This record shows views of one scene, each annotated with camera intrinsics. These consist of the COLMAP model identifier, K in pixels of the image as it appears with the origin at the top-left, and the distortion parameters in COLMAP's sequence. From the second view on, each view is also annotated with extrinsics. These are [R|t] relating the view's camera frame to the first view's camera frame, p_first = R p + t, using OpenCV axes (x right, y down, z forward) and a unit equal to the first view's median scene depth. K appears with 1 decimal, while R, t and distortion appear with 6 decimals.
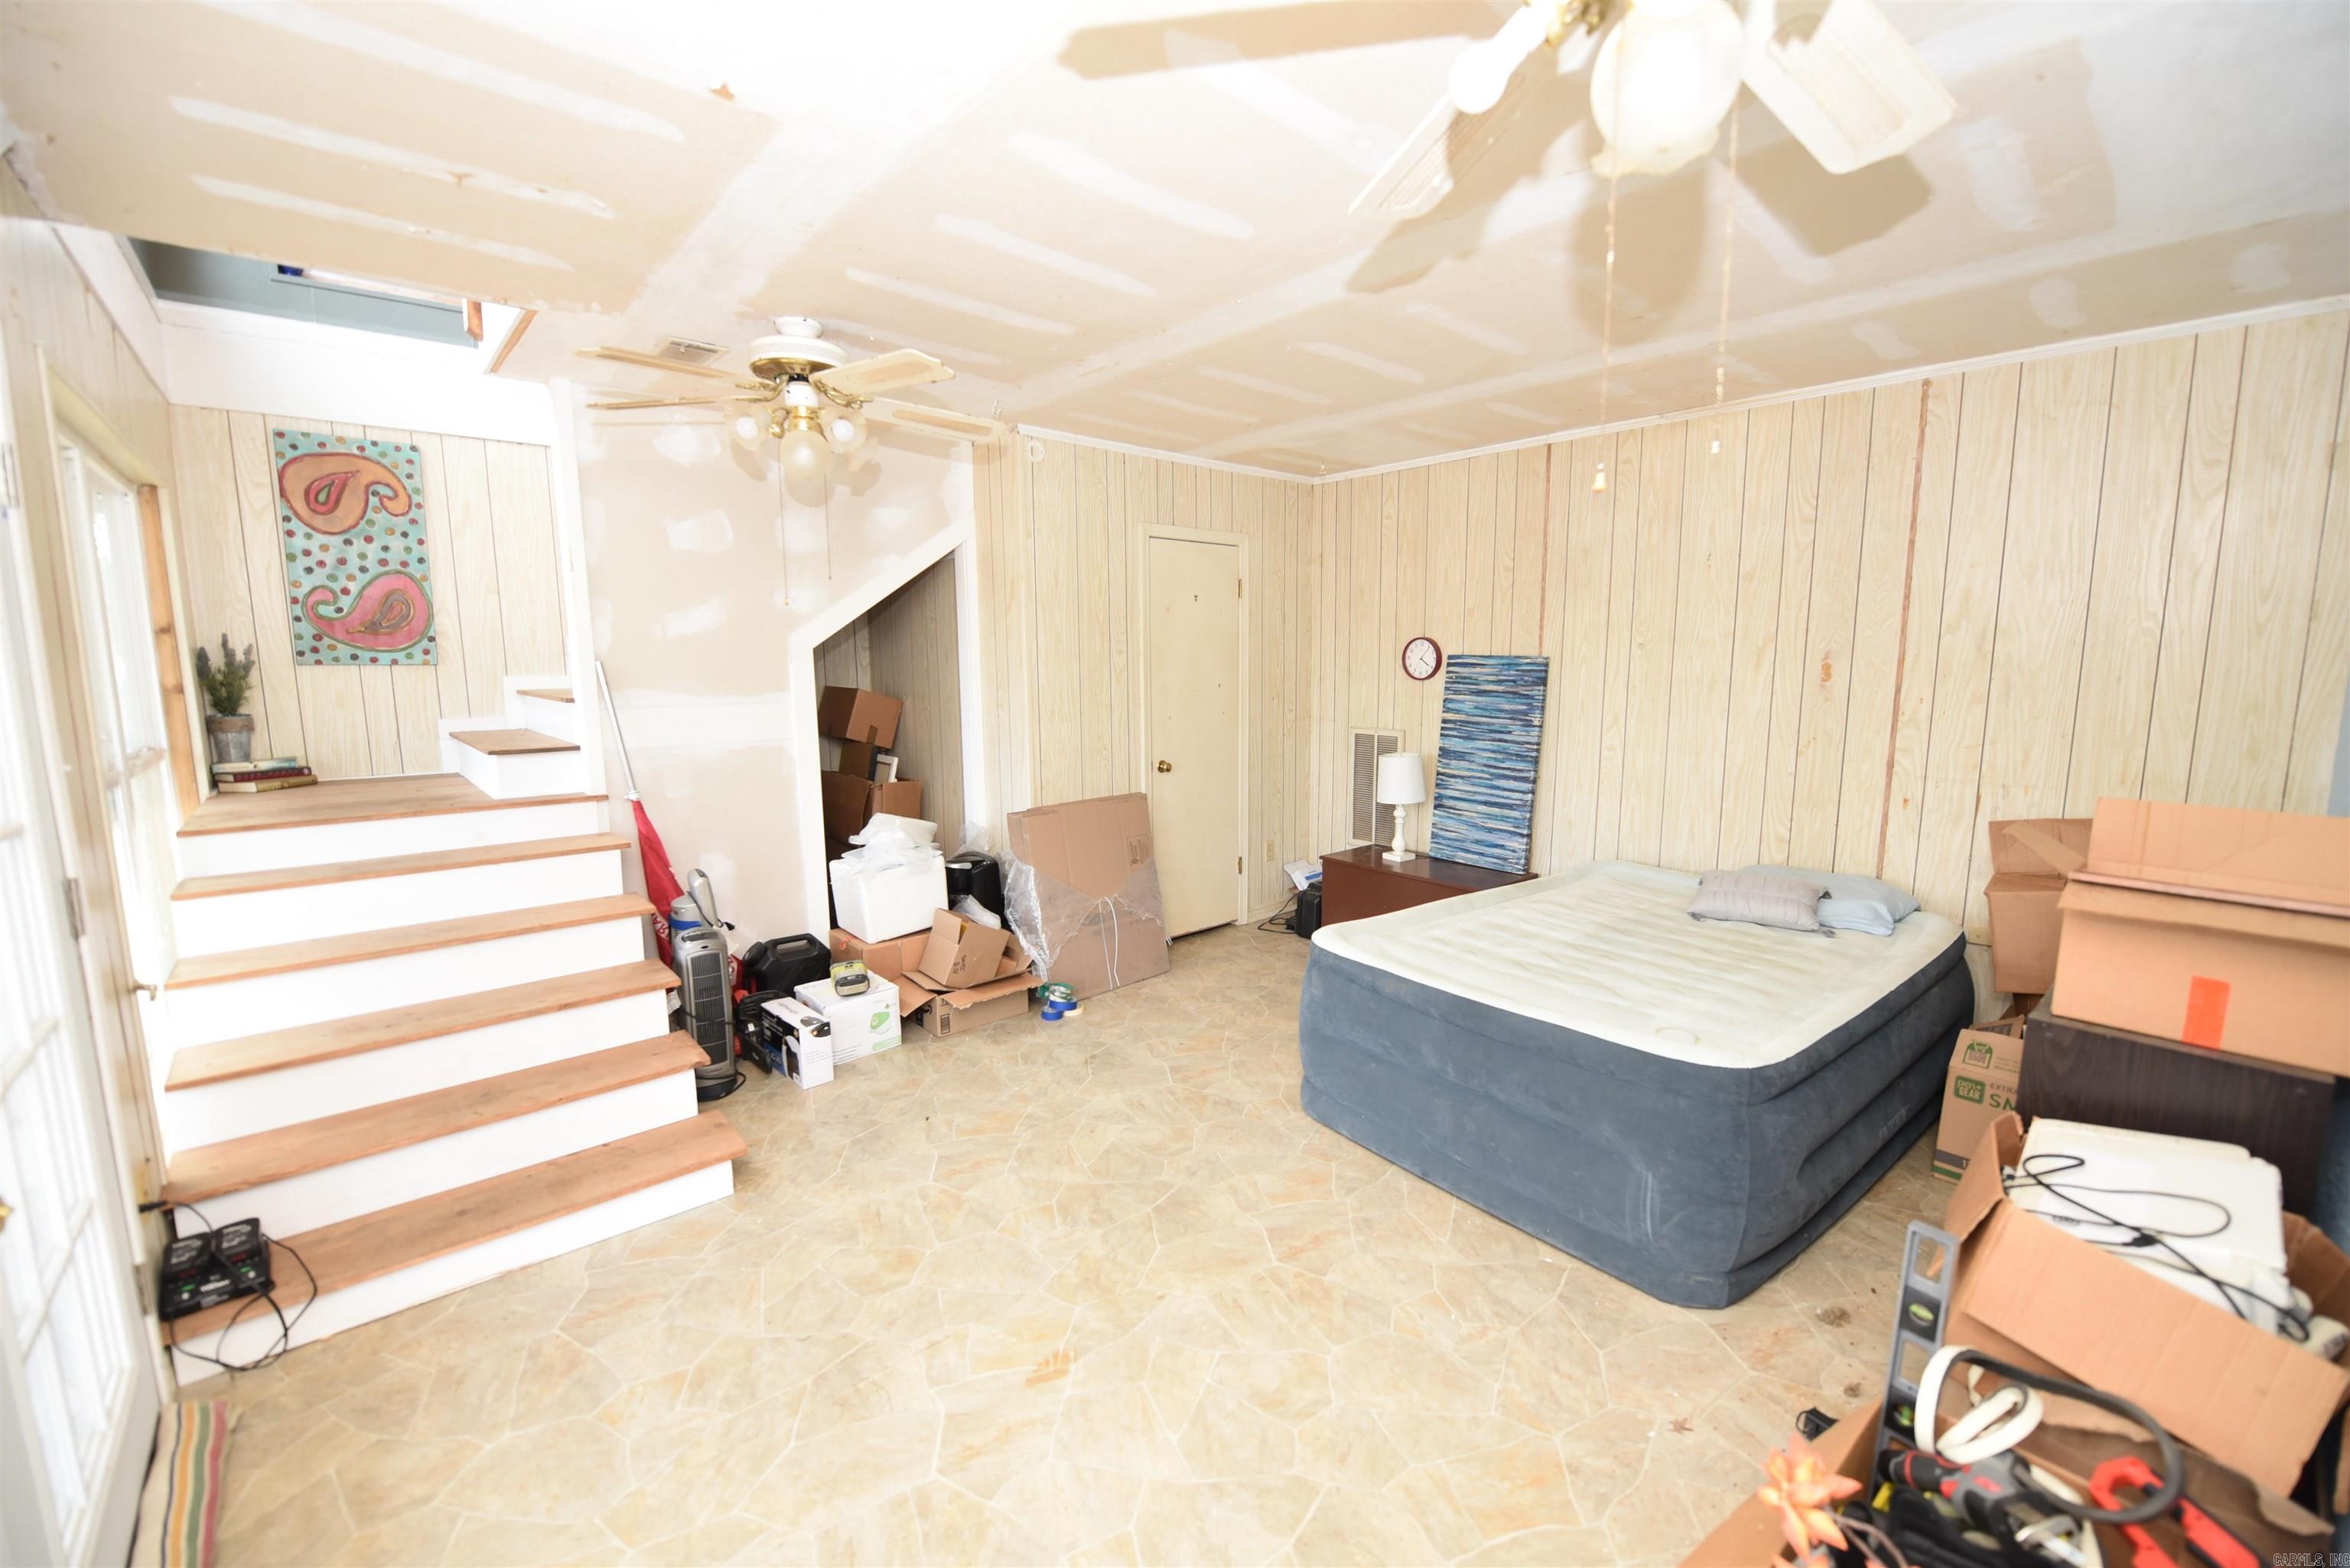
lens RADIAL K [[935.8, 0, 1182.1], [0, 935.8, 786.1], [0, 0, 1]] dist [-0.016233, -0.002355]
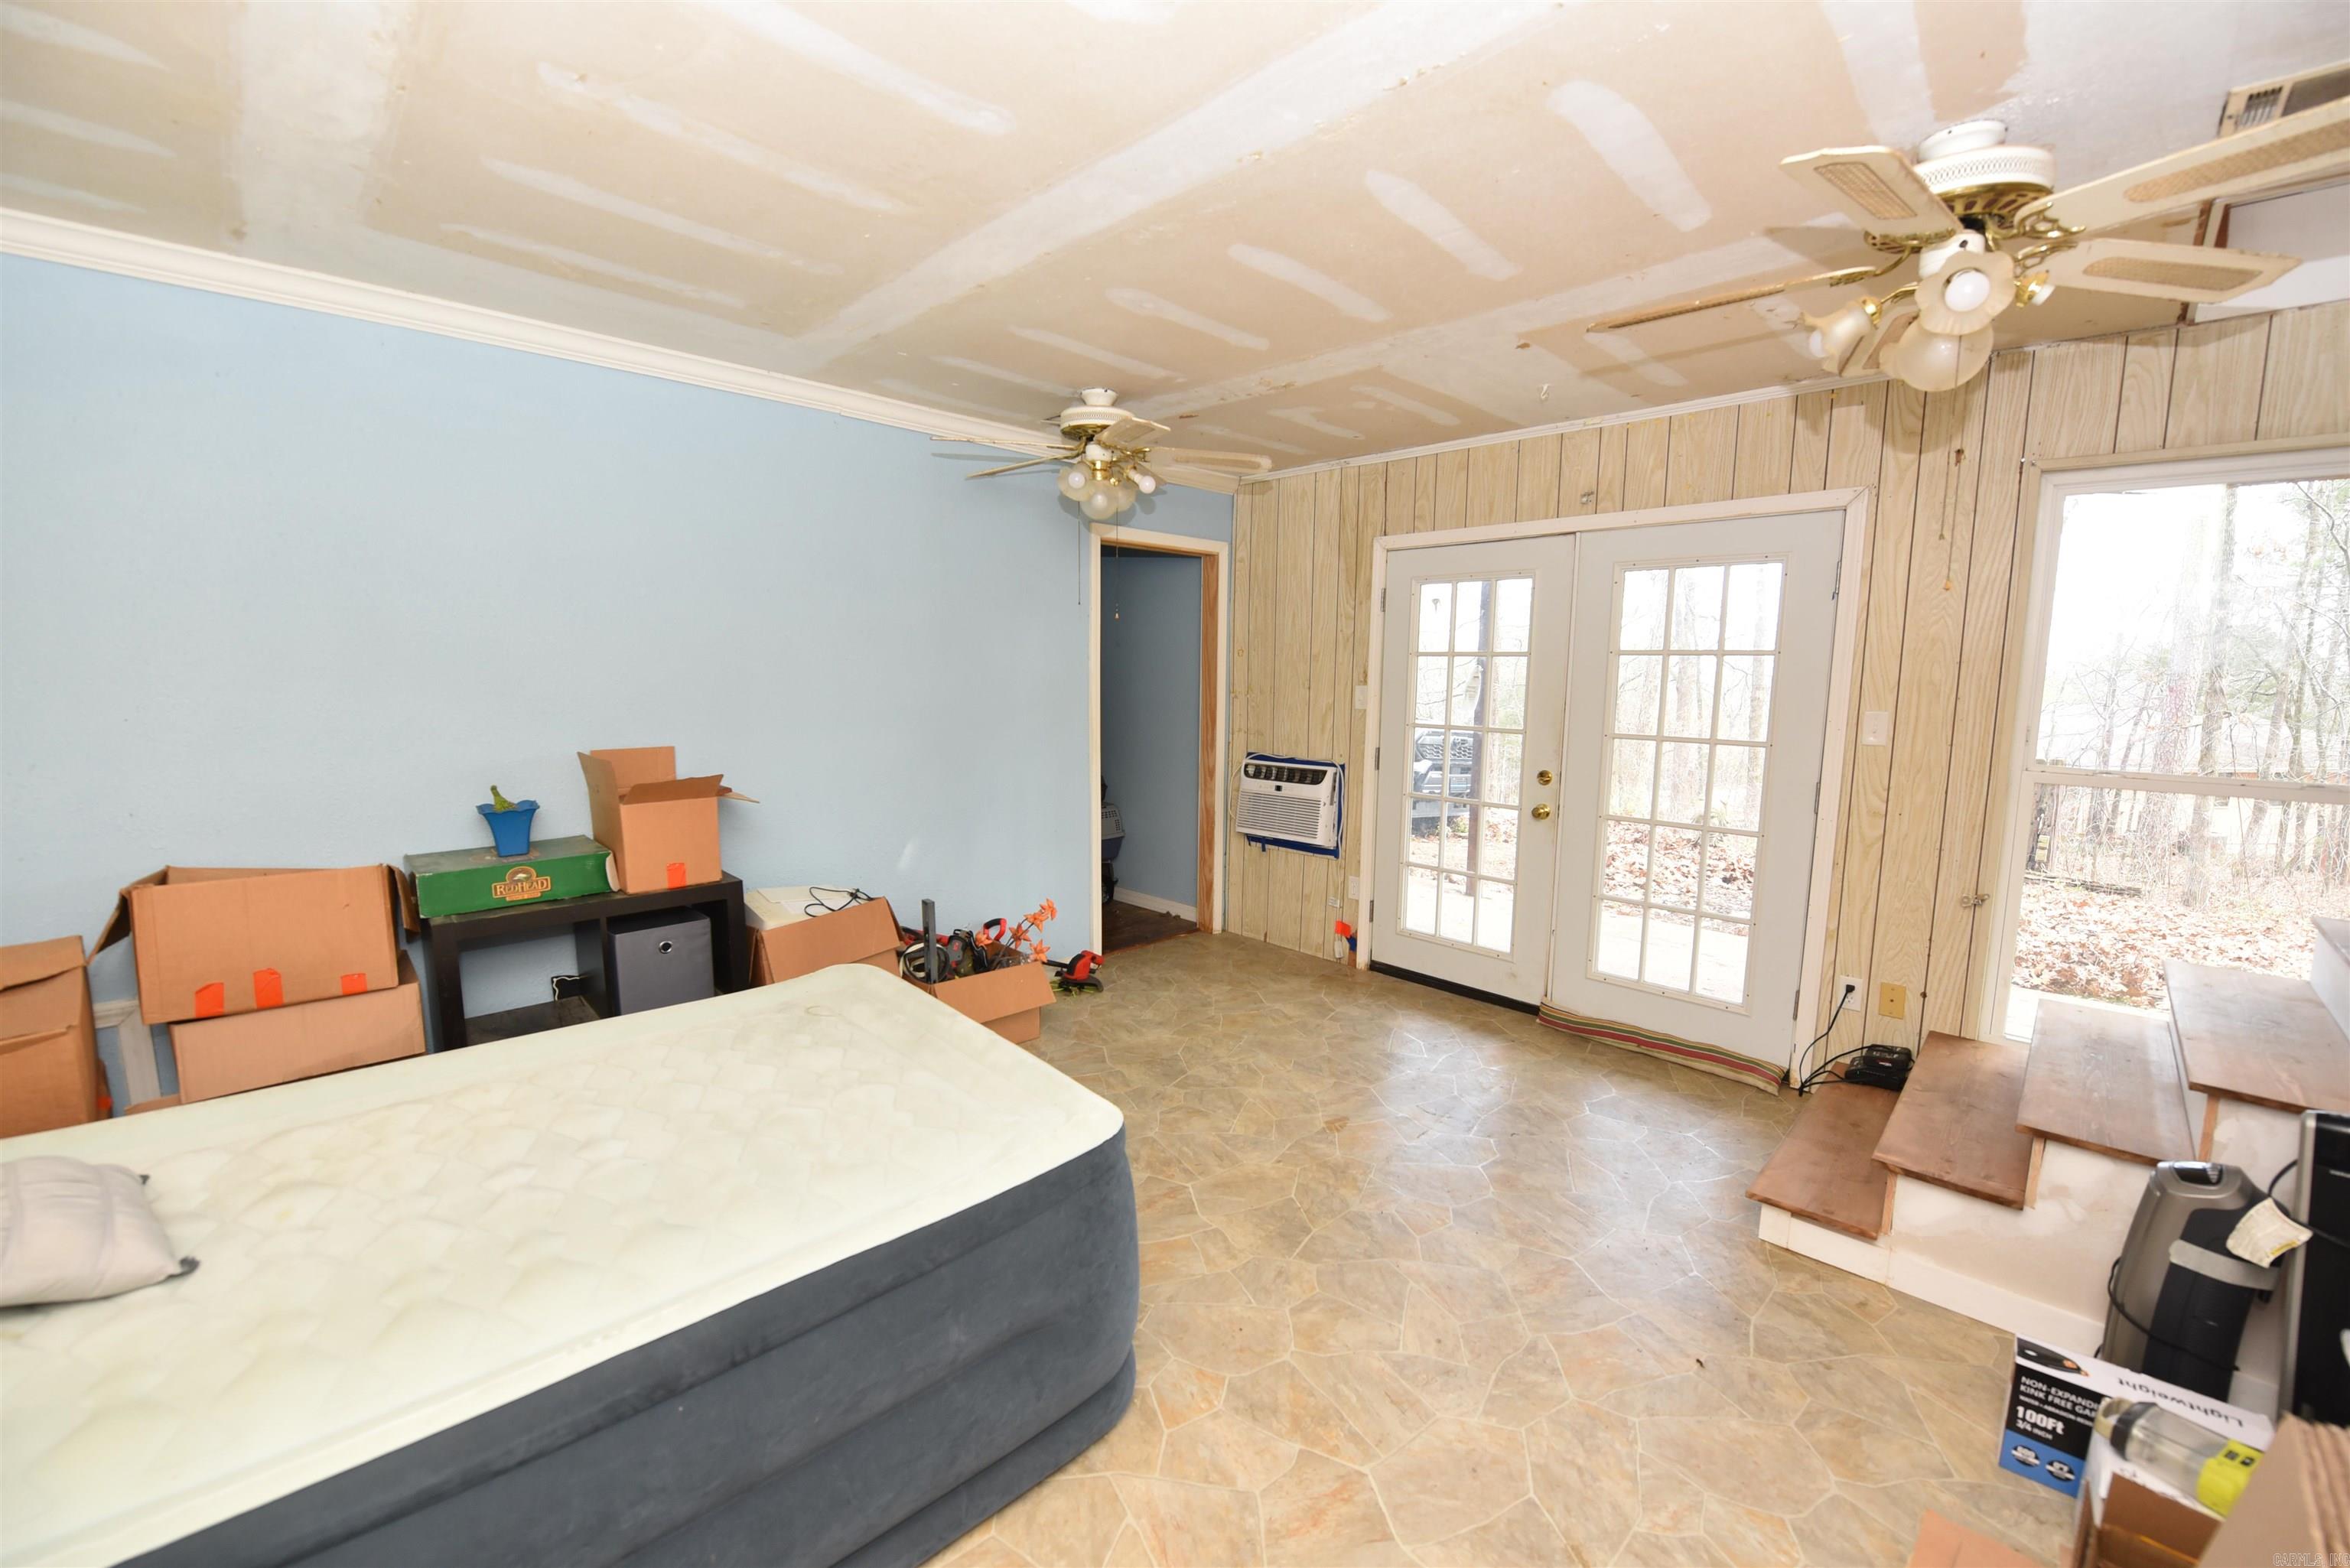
lens RADIAL K [[935.8, 0, 1182.1], [0, 935.8, 786.1], [0, 0, 1]] dist [-0.016233, -0.002355]
pose [[-0.998359, -0.000834, -0.057266, 0.146769], [-0.015417, 0.966898, 0.254698, -0.222629], [0.055158, 0.255163, -0.965324, 1.661358]]
